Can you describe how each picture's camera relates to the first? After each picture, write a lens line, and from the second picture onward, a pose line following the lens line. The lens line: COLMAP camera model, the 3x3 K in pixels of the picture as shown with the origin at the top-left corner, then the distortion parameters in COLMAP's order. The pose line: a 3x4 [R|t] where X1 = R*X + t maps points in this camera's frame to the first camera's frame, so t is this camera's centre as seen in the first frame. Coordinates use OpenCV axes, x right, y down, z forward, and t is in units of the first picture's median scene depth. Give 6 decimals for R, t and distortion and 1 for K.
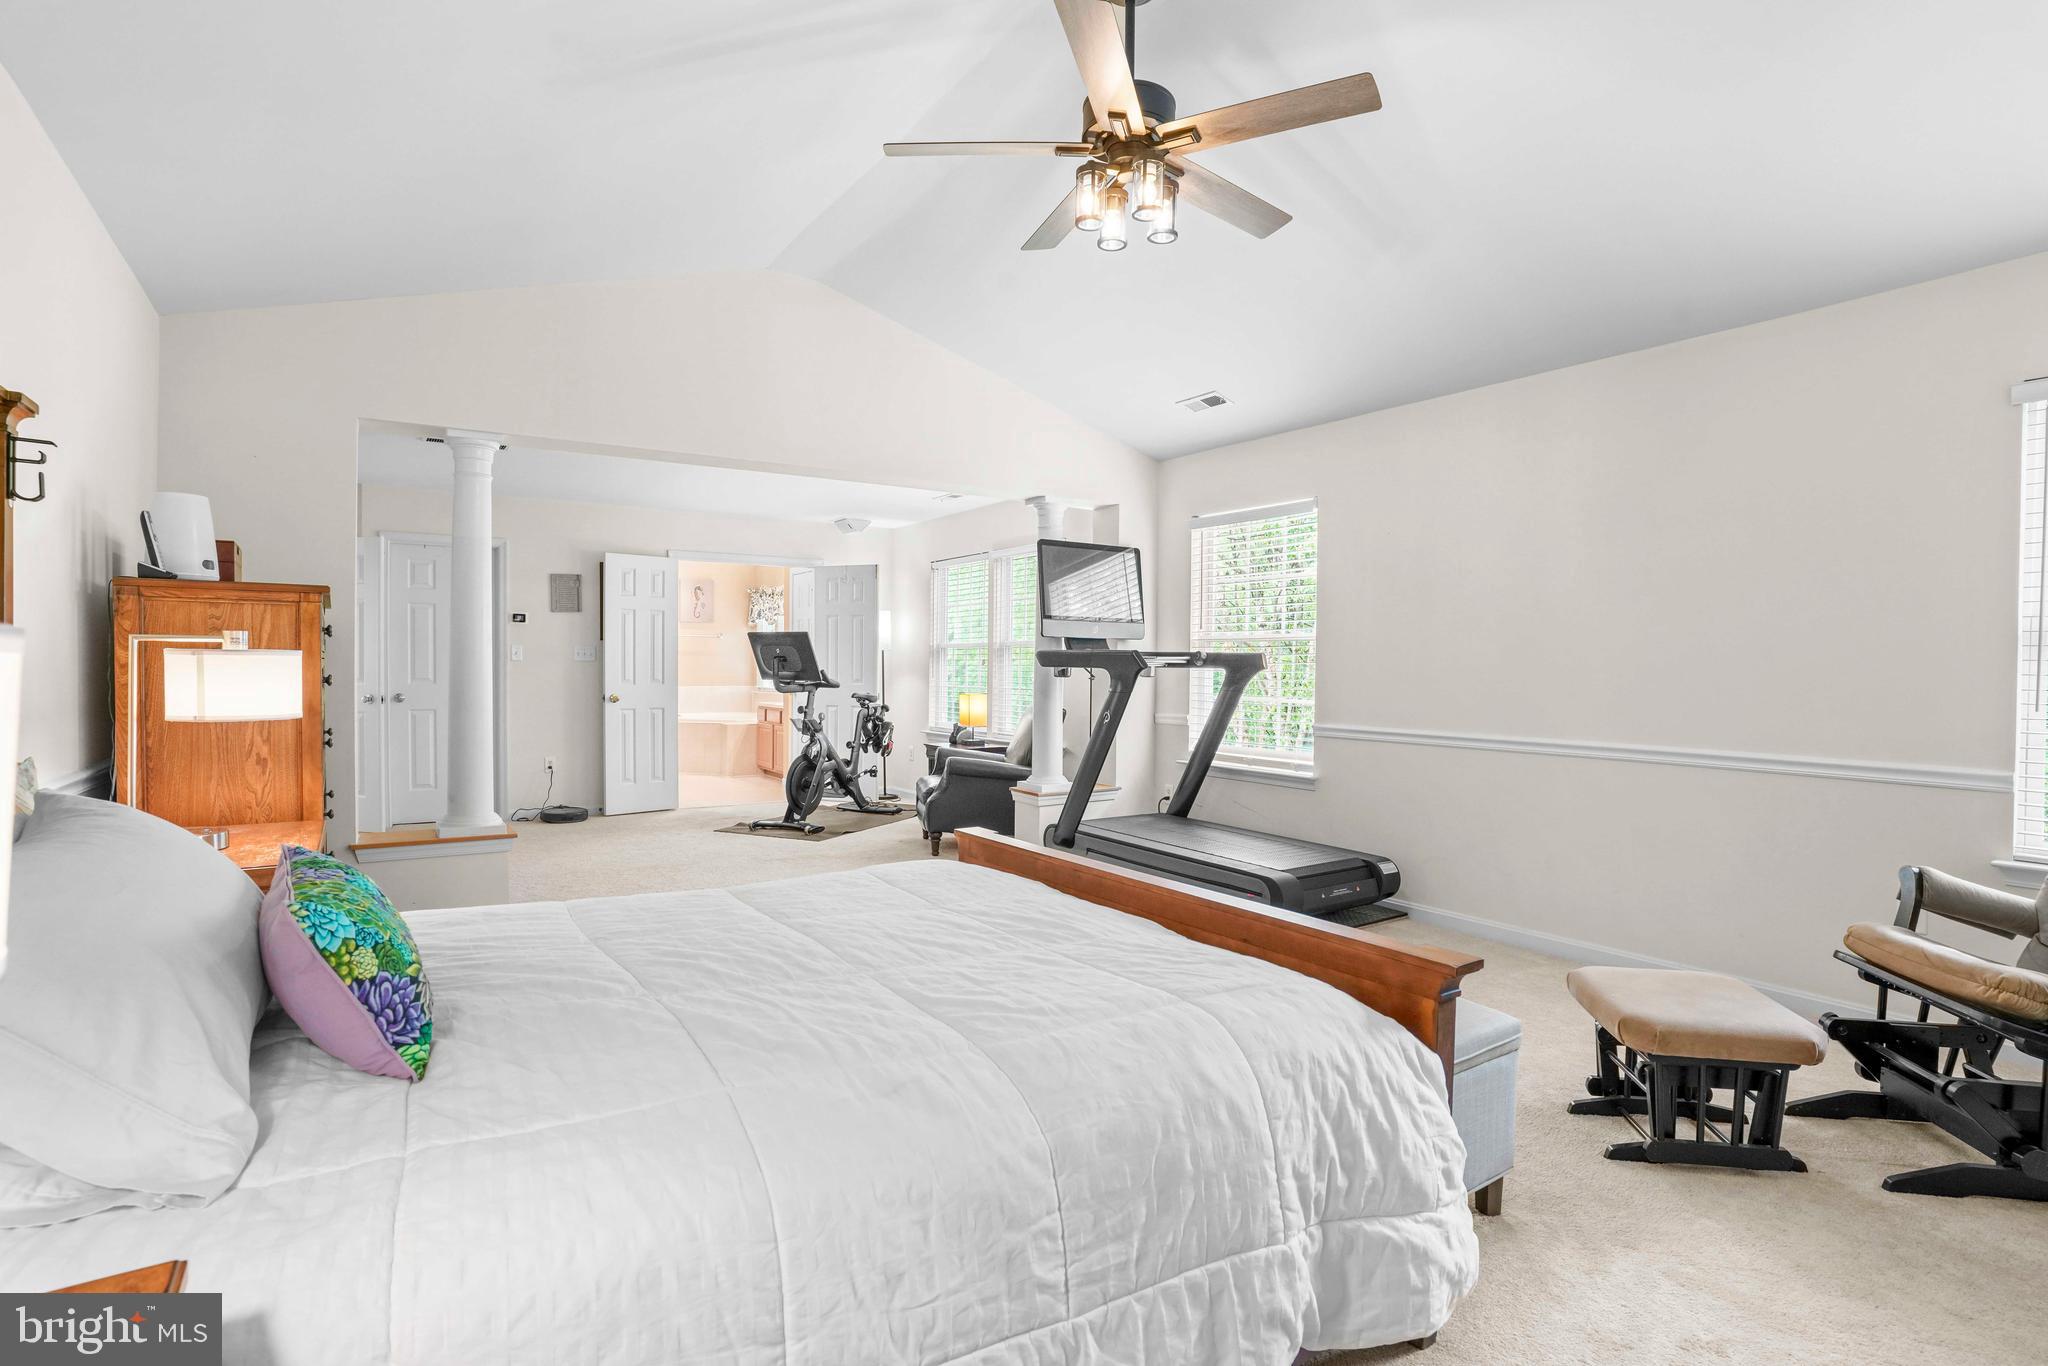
lens RADIAL K [[1024.9, 0, 1016.2], [0, 1024.9, 683.0], [0, 0, 1]] dist [-0.066526, 0.028615]
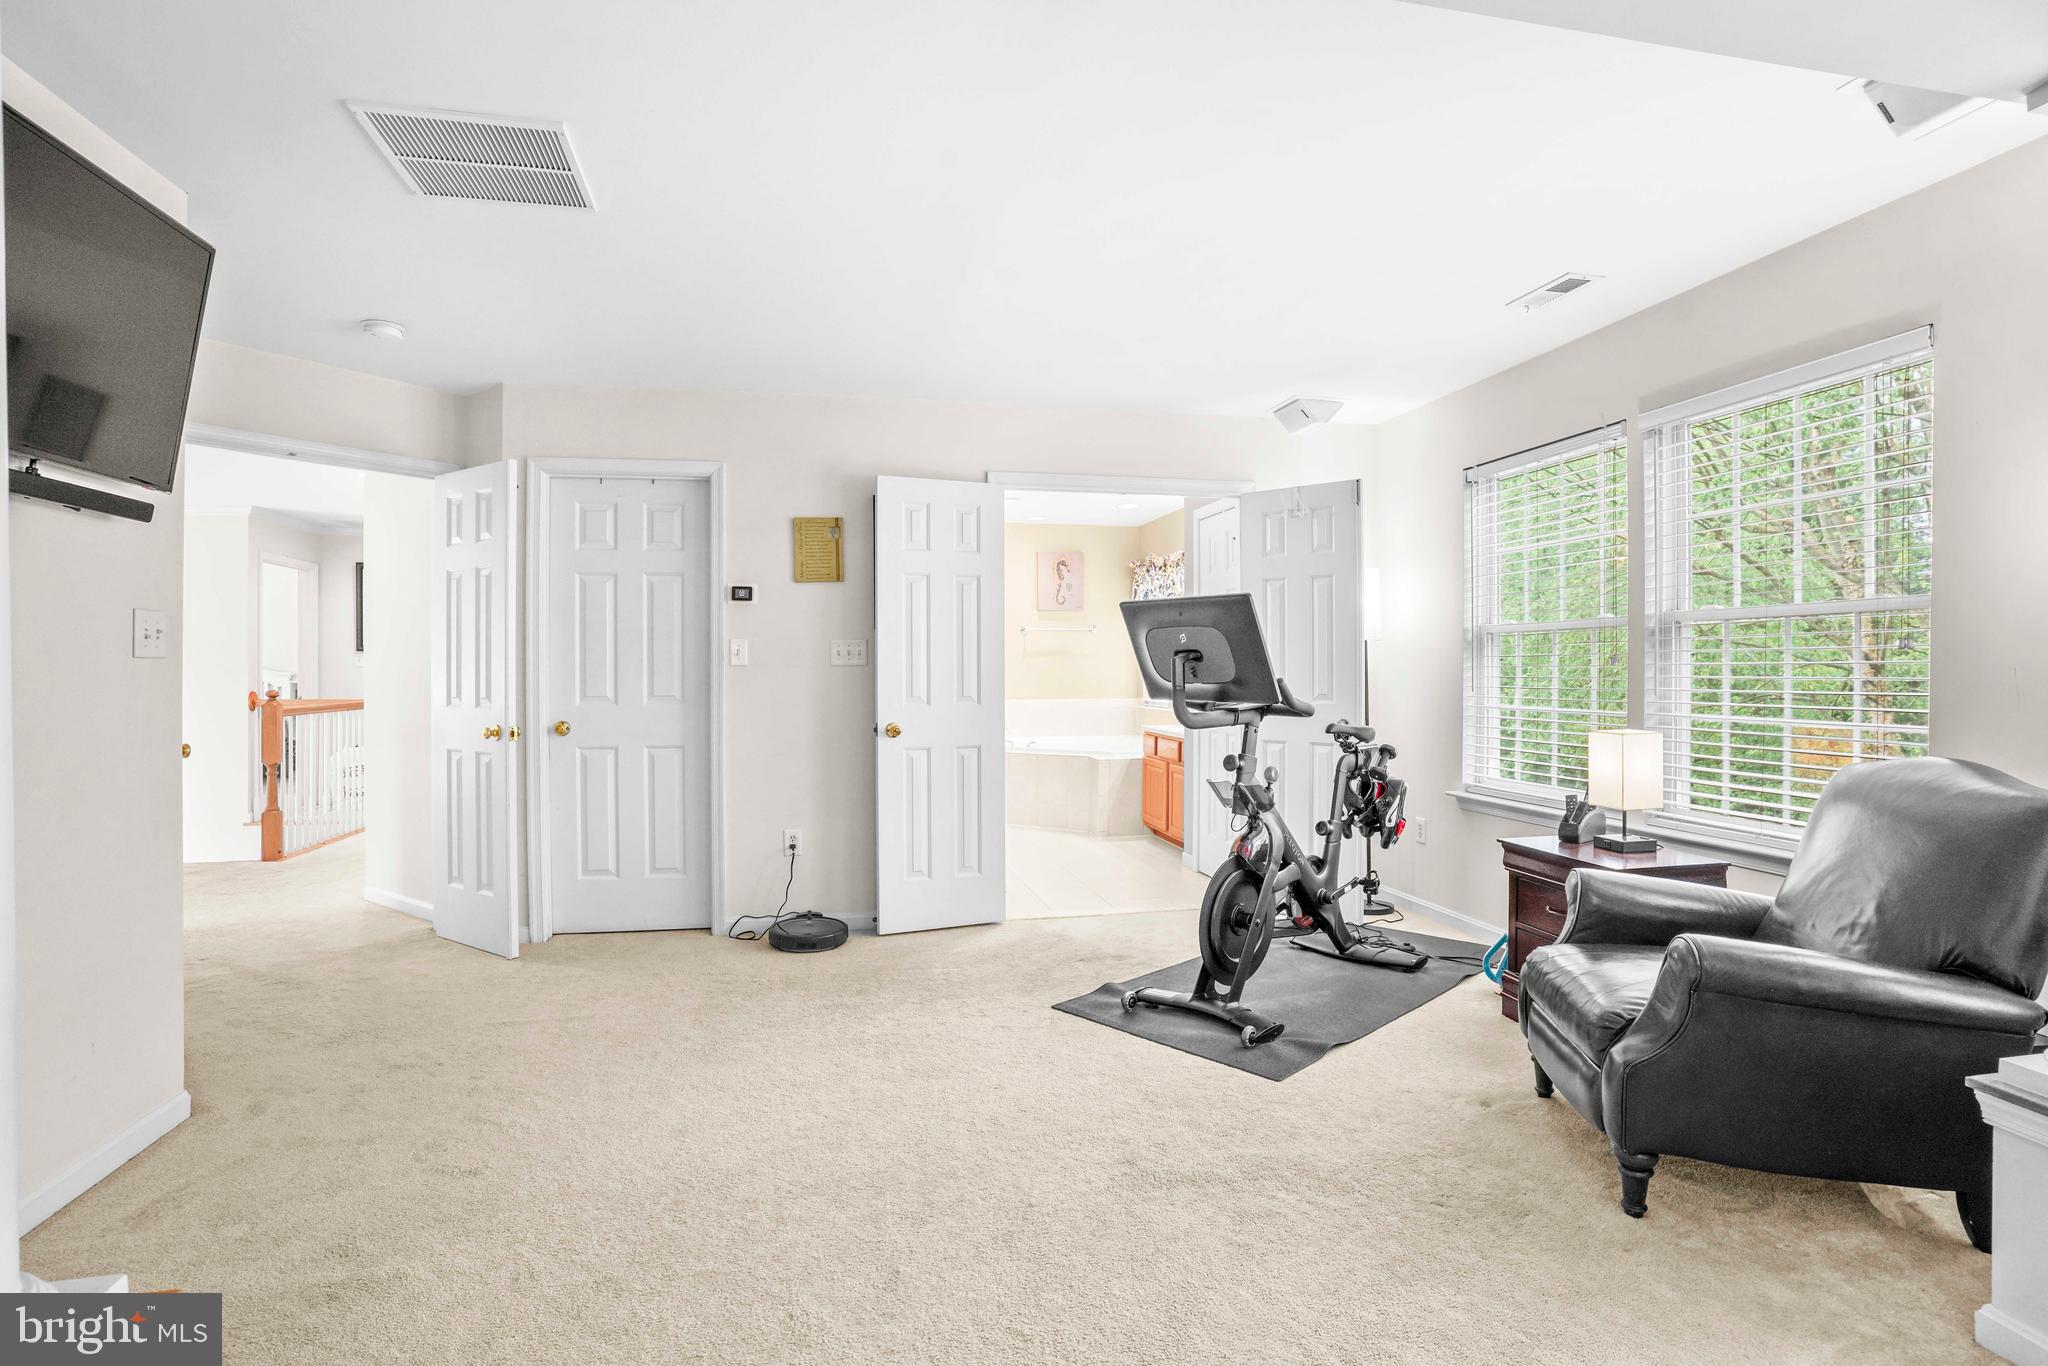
lens RADIAL K [[1024.9, 0, 1008.2], [0, 1024.9, 678.4], [0, 0, 1]] dist [-0.066526, 0.028615]
pose [[0.927540, -0.006409, -0.373668, -0.123340], [0.003765, 0.999962, -0.007806, -0.009390], [0.373704, 0.005834, 0.927529, 0.500105]]
